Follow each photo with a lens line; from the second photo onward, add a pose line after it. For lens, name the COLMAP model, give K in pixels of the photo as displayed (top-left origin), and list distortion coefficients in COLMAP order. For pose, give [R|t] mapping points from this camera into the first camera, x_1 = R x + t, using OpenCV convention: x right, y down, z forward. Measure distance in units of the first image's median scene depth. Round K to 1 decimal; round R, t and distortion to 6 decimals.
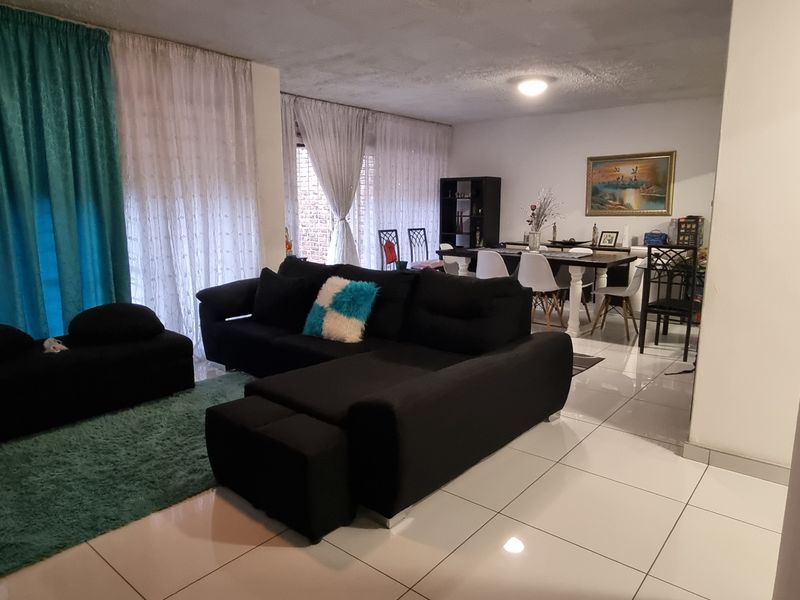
lens RADIAL K [[536.6, 0, 402.1], [0, 536.6, 302.4], [0, 0, 1]] dist [-0.007992, -0.002625]
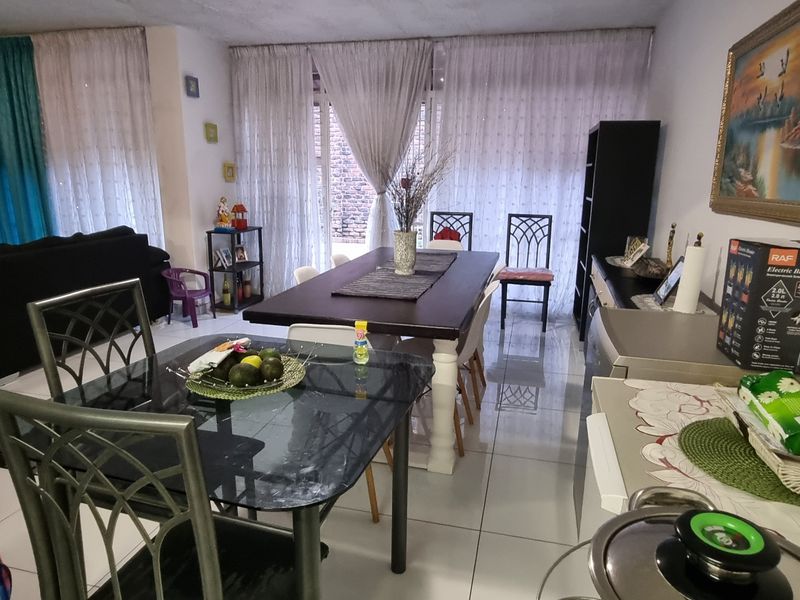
lens RADIAL K [[536.6, 0, 402.8], [0, 536.6, 300.8], [0, 0, 1]] dist [-0.007992, -0.002625]
pose [[0.454276, 0.210808, -0.865560, 0.601112], [-0.168362, 0.974406, 0.148955, -0.124074], [0.874807, 0.078061, 0.478141, 0.664506]]
